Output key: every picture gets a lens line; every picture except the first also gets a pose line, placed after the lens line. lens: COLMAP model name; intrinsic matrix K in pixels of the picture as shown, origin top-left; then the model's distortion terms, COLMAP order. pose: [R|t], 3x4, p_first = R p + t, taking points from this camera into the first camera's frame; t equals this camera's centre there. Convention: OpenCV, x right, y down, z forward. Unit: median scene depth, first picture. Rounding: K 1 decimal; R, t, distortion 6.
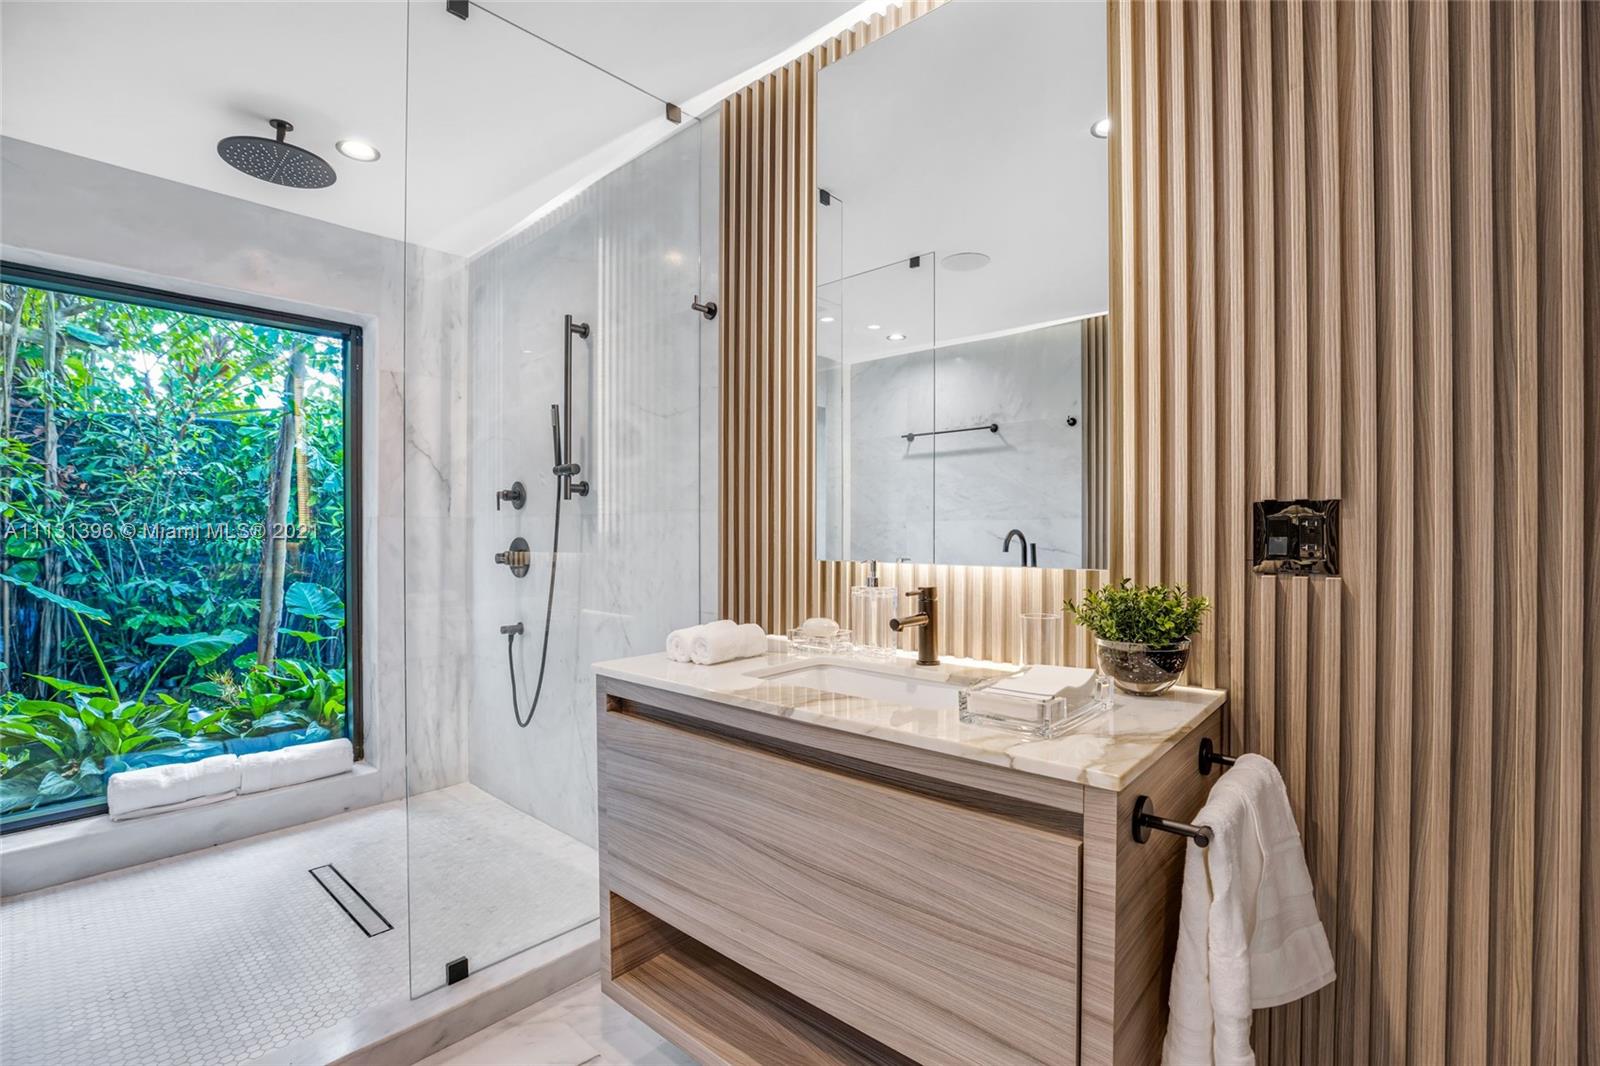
lens RADIAL K [[732.7, 0, 806.6], [0, 732.7, 534.7], [0, 0, 1]] dist [-0.032135, 0.007190]
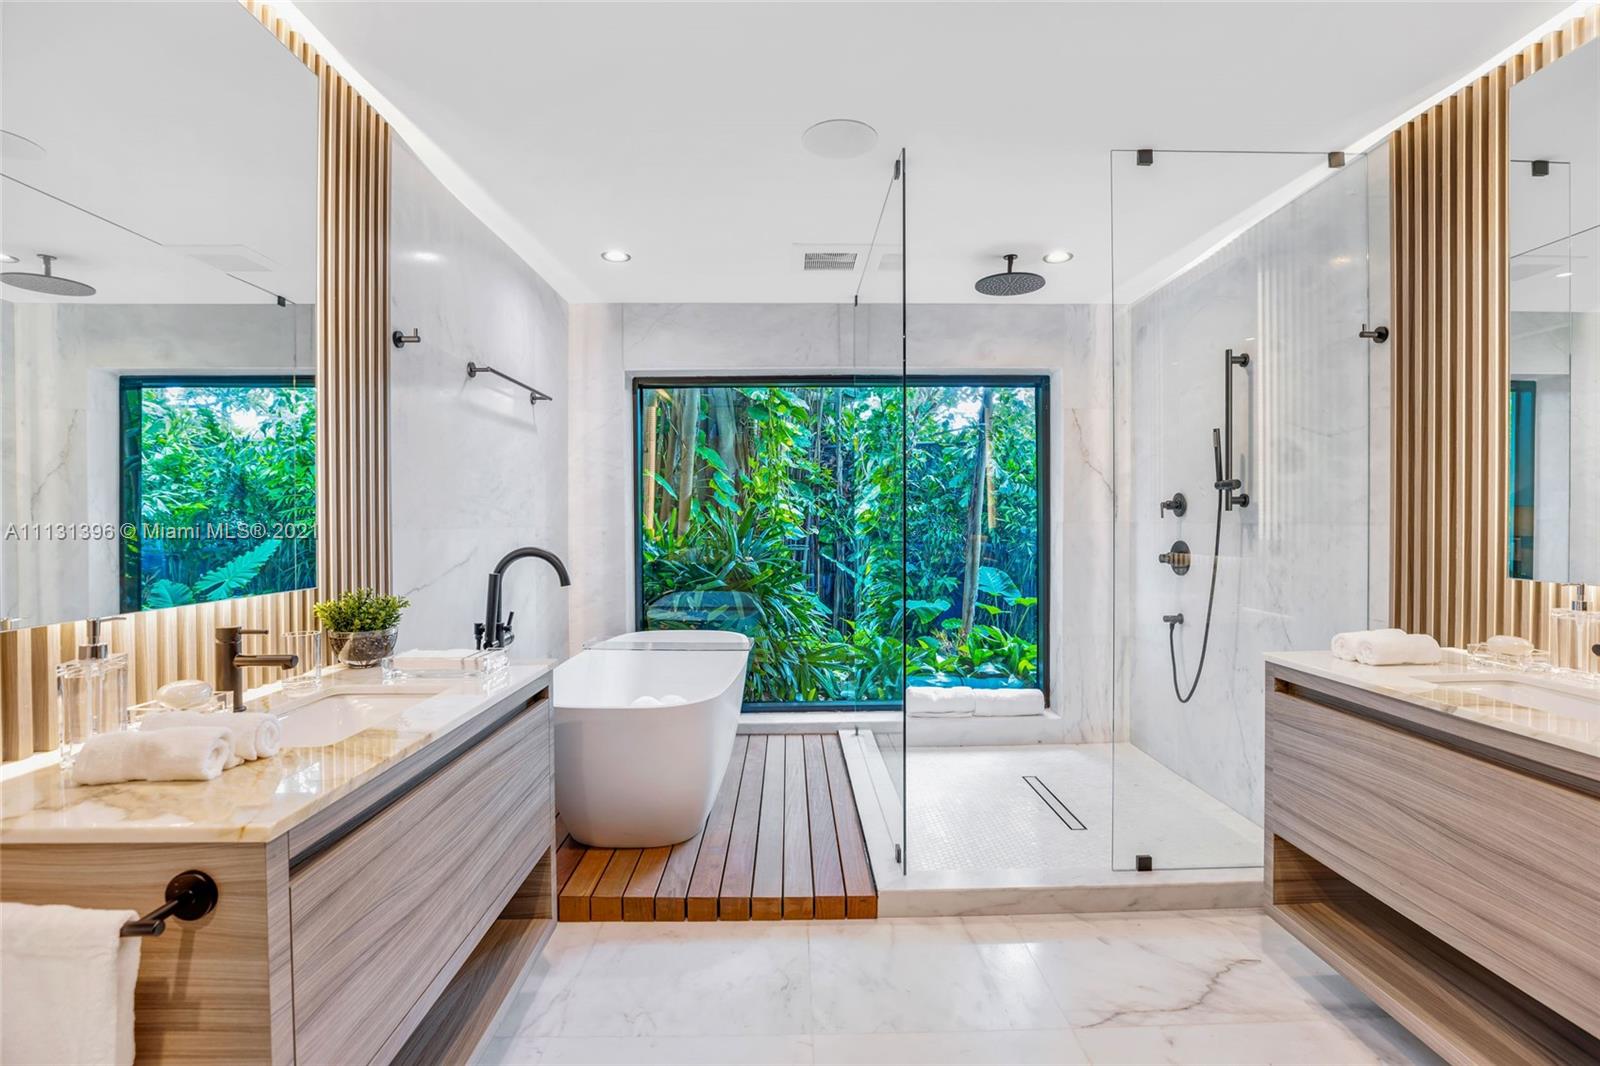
lens RADIAL K [[732.7, 0, 792.6], [0, 732.7, 528.6], [0, 0, 1]] dist [-0.032135, 0.007190]
pose [[0.675030, 0.005533, -0.737770, 0.060806], [0.002739, 0.999946, 0.010006, -0.039289], [0.737786, -0.008776, 0.674978, -0.327889]]
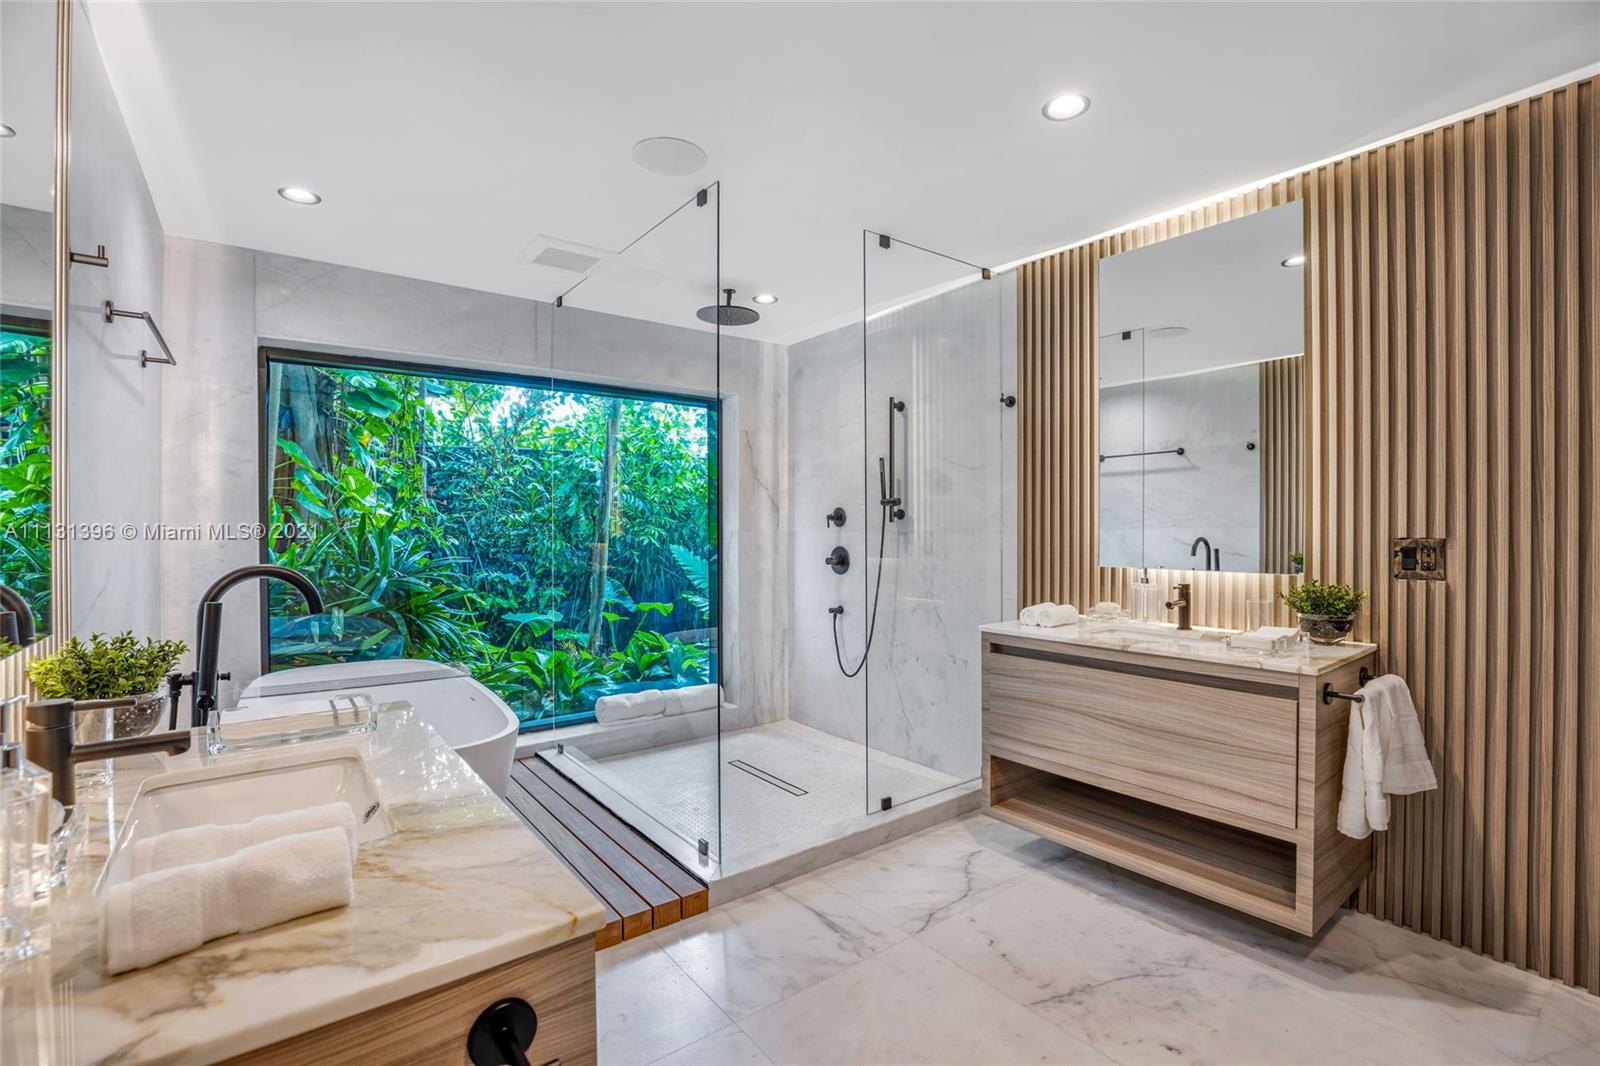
lens RADIAL K [[732.7, 0, 793.2], [0, 732.7, 529.8], [0, 0, 1]] dist [-0.032135, 0.007190]
pose [[0.982466, -0.001905, -0.186432, -0.291580], [0.002175, 0.999997, 0.001245, -0.041299], [0.186429, -0.001629, 0.982467, -0.584320]]
